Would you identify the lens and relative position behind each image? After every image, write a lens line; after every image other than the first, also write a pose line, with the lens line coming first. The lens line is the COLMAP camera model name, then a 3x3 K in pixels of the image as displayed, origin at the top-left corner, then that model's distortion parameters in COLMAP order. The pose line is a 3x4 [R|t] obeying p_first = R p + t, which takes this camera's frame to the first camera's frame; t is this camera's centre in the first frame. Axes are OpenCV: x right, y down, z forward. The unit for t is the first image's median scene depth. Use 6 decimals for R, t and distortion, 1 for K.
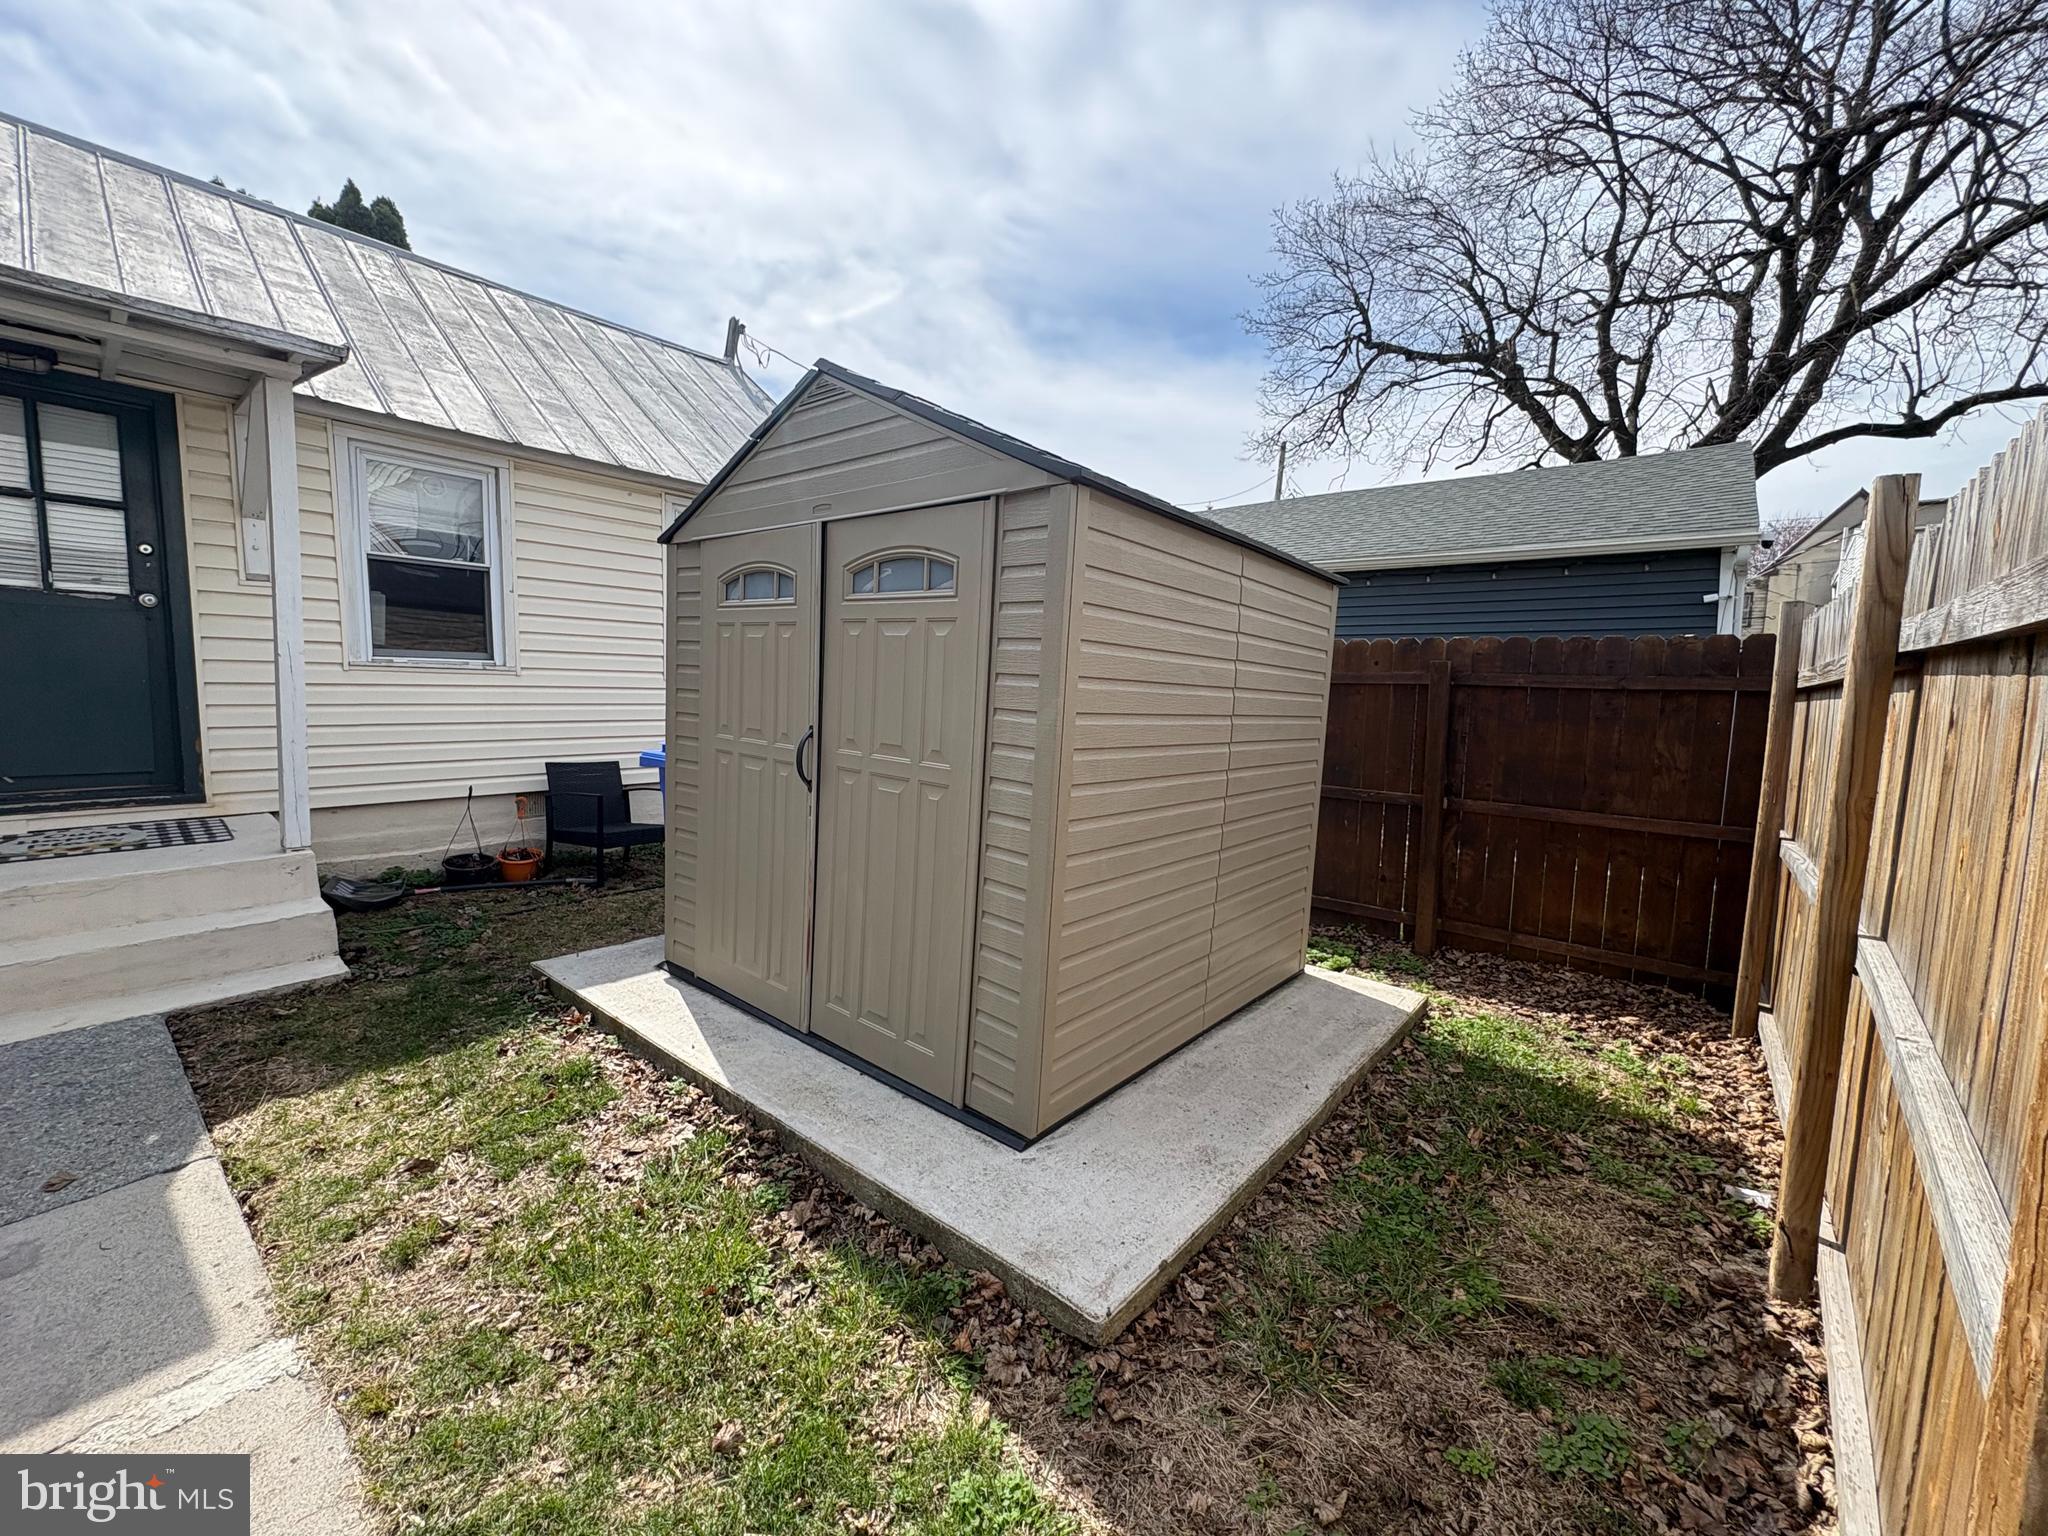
lens RADIAL K [[814.9, 0, 1029.9], [0, 814.9, 764.1], [0, 0, 1]] dist [-0.000645, 0.000391]
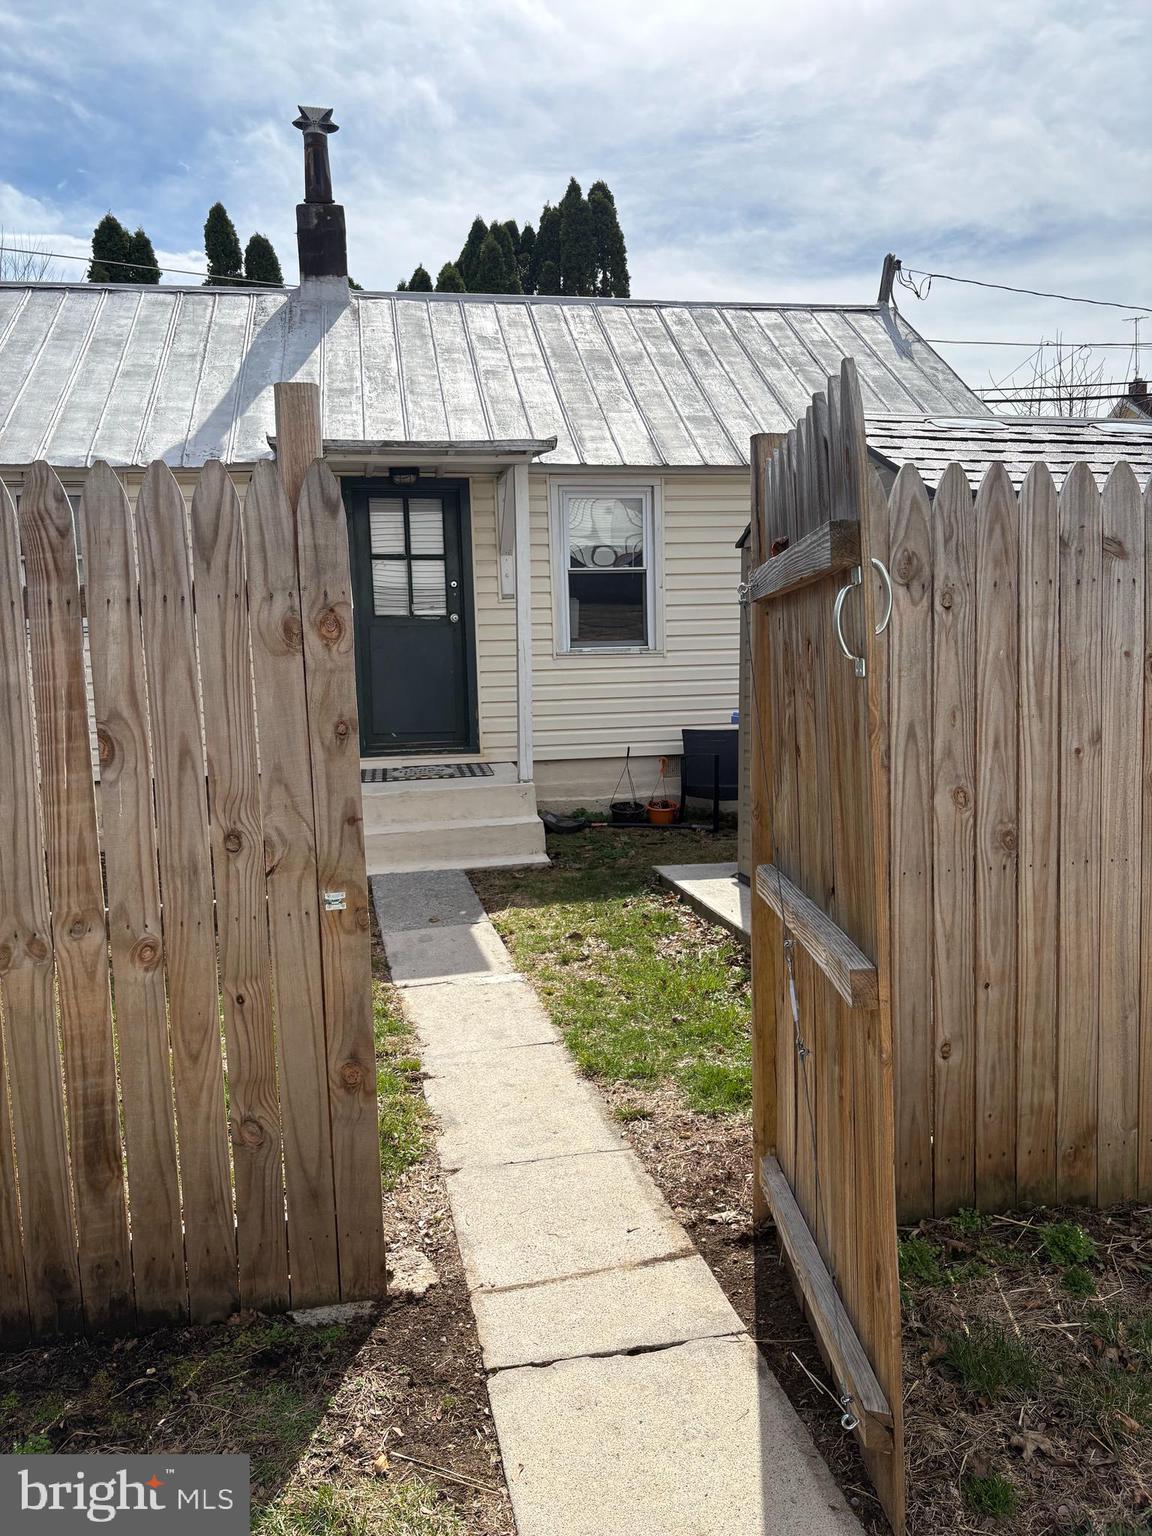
lens RADIAL K [[1152.3, 0, 571.9], [0, 1152.3, 789.8], [0, 0, 1]] dist [0.031248, -0.059949]
pose [[0.769443, 0.024204, -0.638257, 0.354224], [-0.016279, 0.999700, 0.018285, 0.057762], [0.638508, -0.003680, 0.769606, -0.393381]]
